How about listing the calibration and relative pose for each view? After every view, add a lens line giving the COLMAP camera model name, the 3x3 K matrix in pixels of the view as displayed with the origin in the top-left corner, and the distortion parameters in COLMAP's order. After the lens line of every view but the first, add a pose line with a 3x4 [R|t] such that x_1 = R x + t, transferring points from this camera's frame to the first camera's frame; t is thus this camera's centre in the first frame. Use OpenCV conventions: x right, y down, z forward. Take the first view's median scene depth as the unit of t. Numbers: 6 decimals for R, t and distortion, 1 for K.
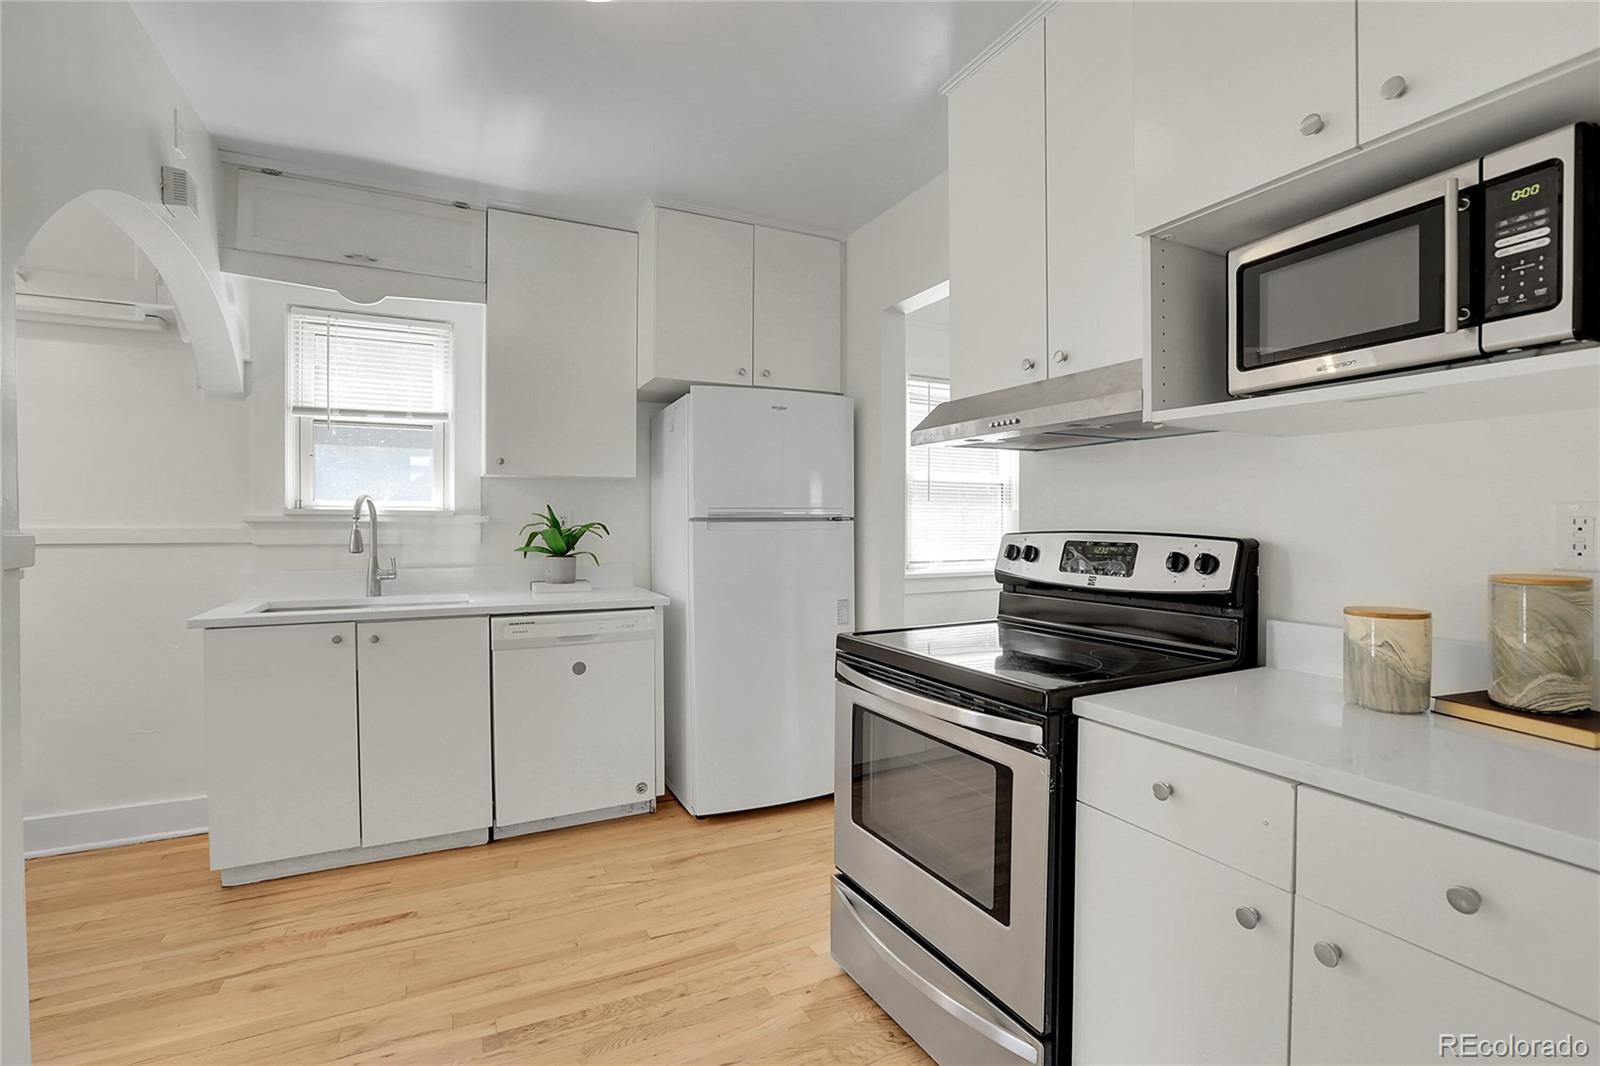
lens RADIAL K [[734.1, 0, 798.4], [0, 734.1, 528.7], [0, 0, 1]] dist [-0.043051, 0.014561]
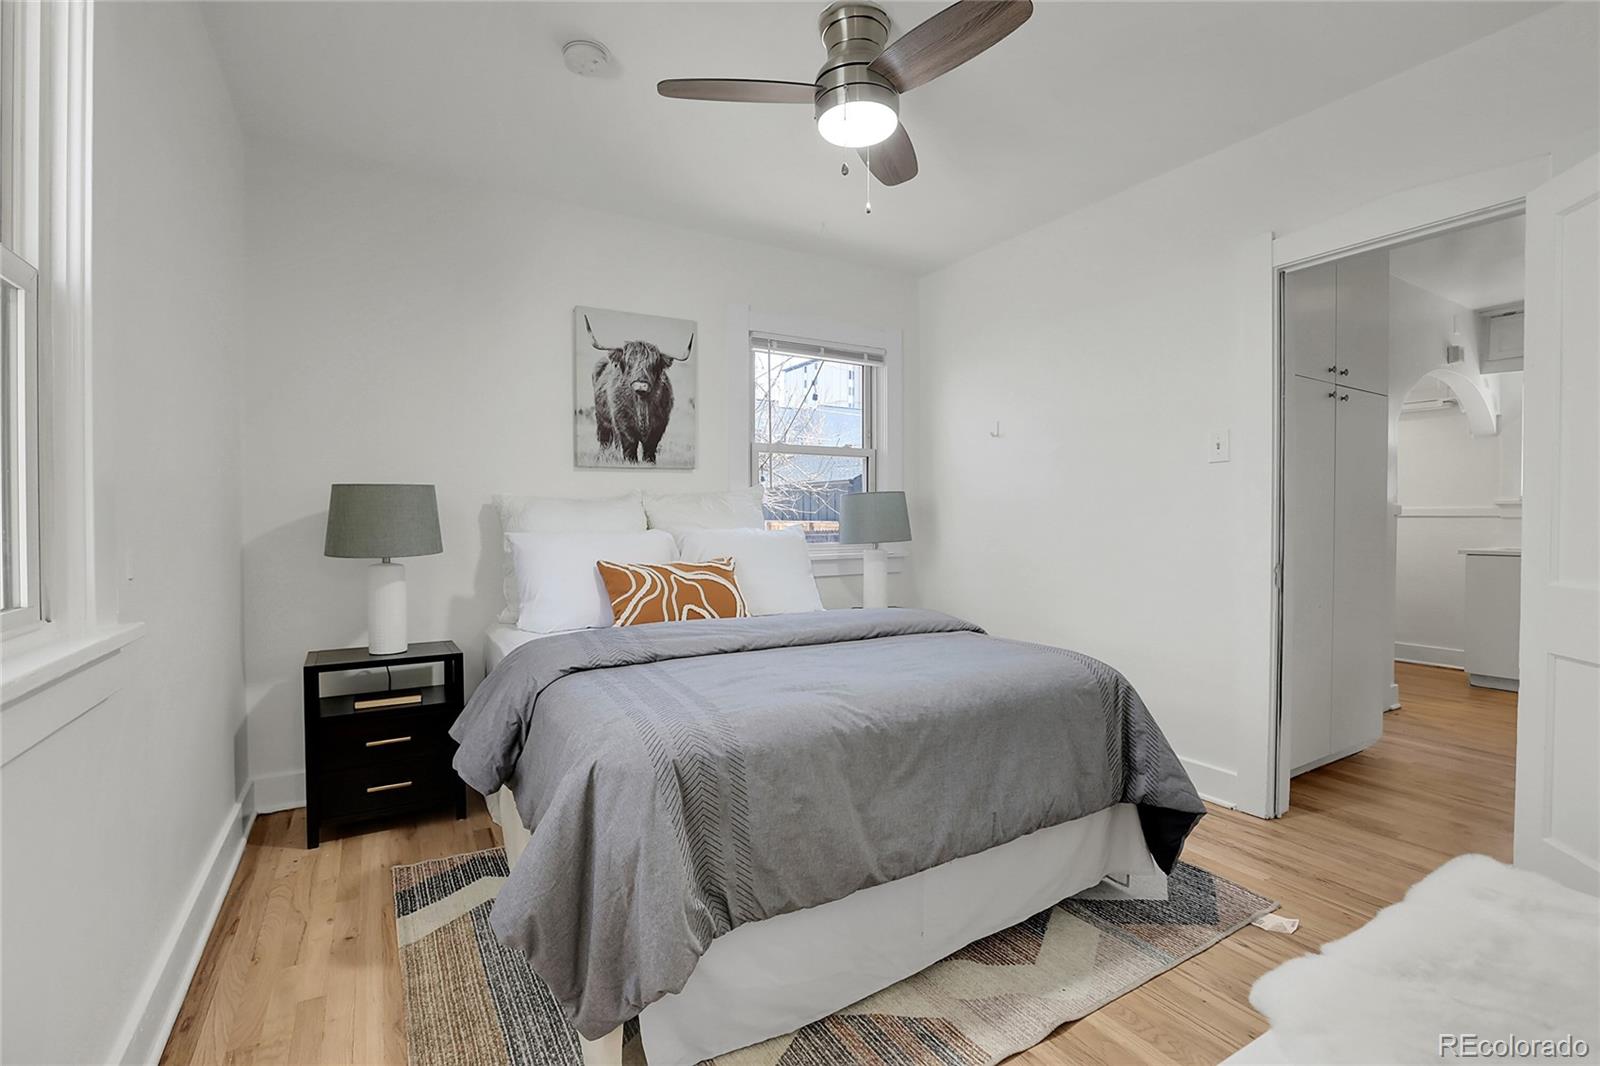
lens RADIAL K [[734.1, 0, 798.4], [0, 734.1, 528.7], [0, 0, 1]] dist [-0.043051, 0.014561]
pose [[0.091315, 0.010650, -0.995765, 0.822450], [-0.009903, 0.999903, 0.009786, 0.049171], [0.995773, 0.008967, 0.091412, -0.873006]]
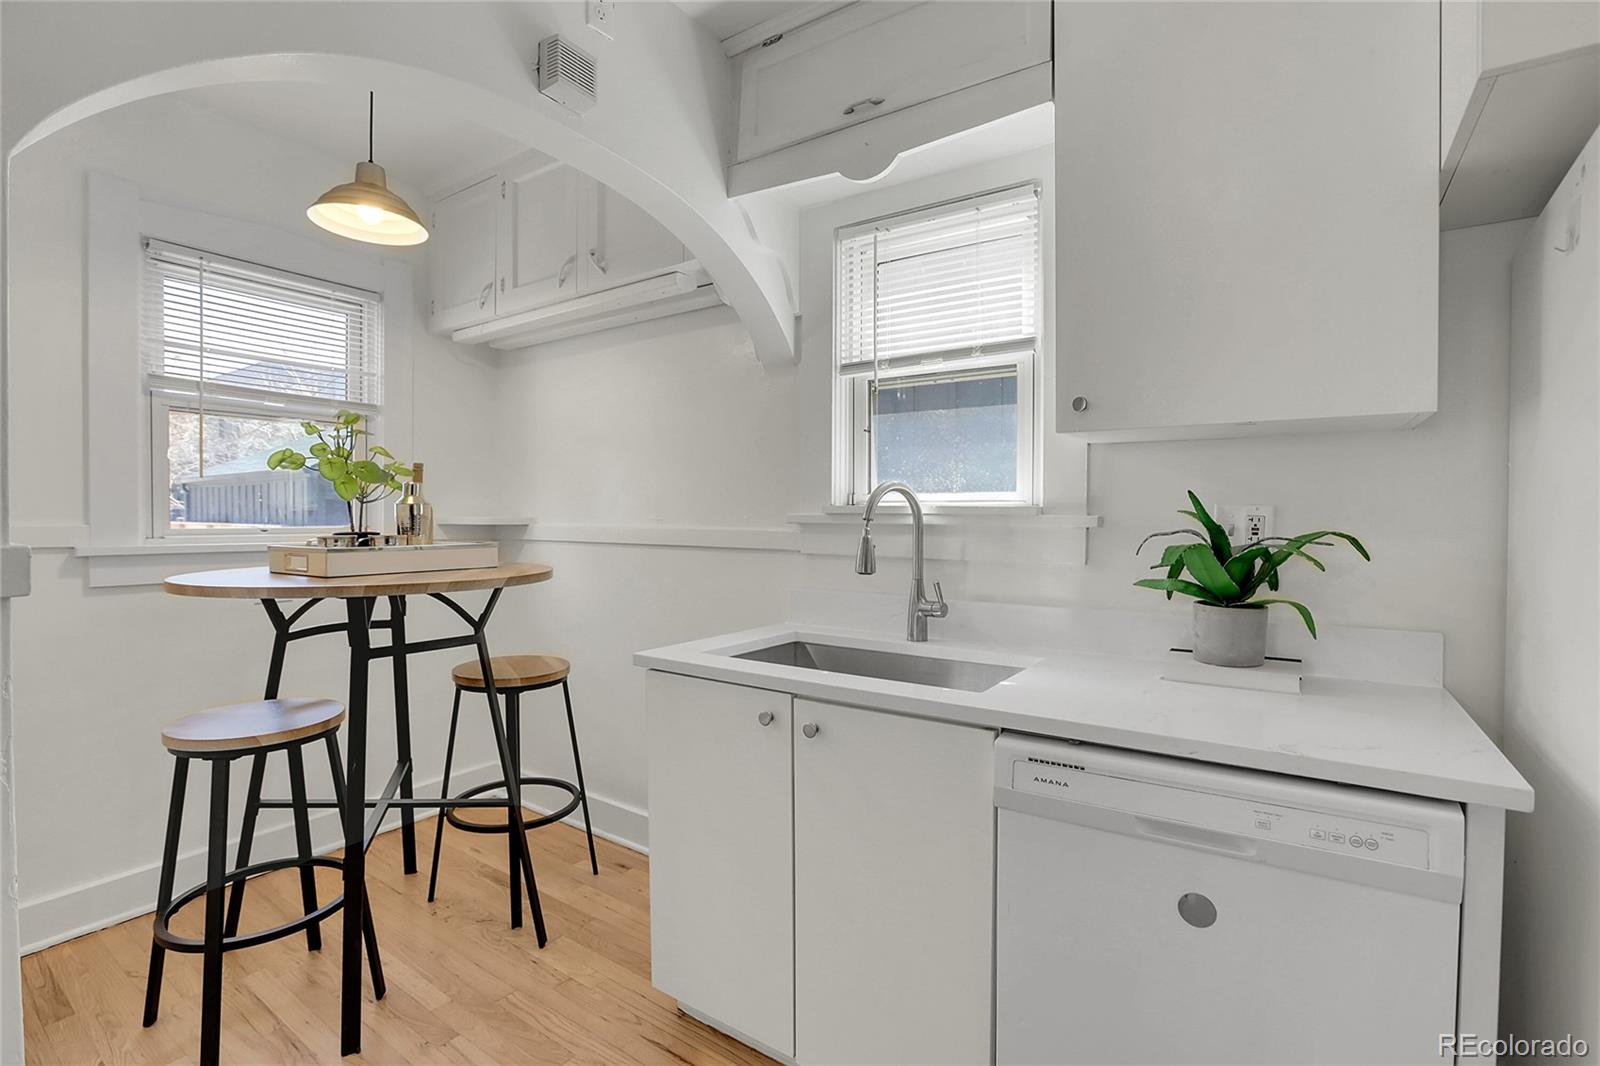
lens RADIAL K [[734.1, 0, 798.4], [0, 734.1, 528.7], [0, 0, 1]] dist [-0.043051, 0.014561]
pose [[0.478968, 0.014353, -0.877715, -0.066995], [-0.015126, 0.999853, 0.008096, -0.009640], [0.877702, 0.009399, 0.479115, 0.598066]]
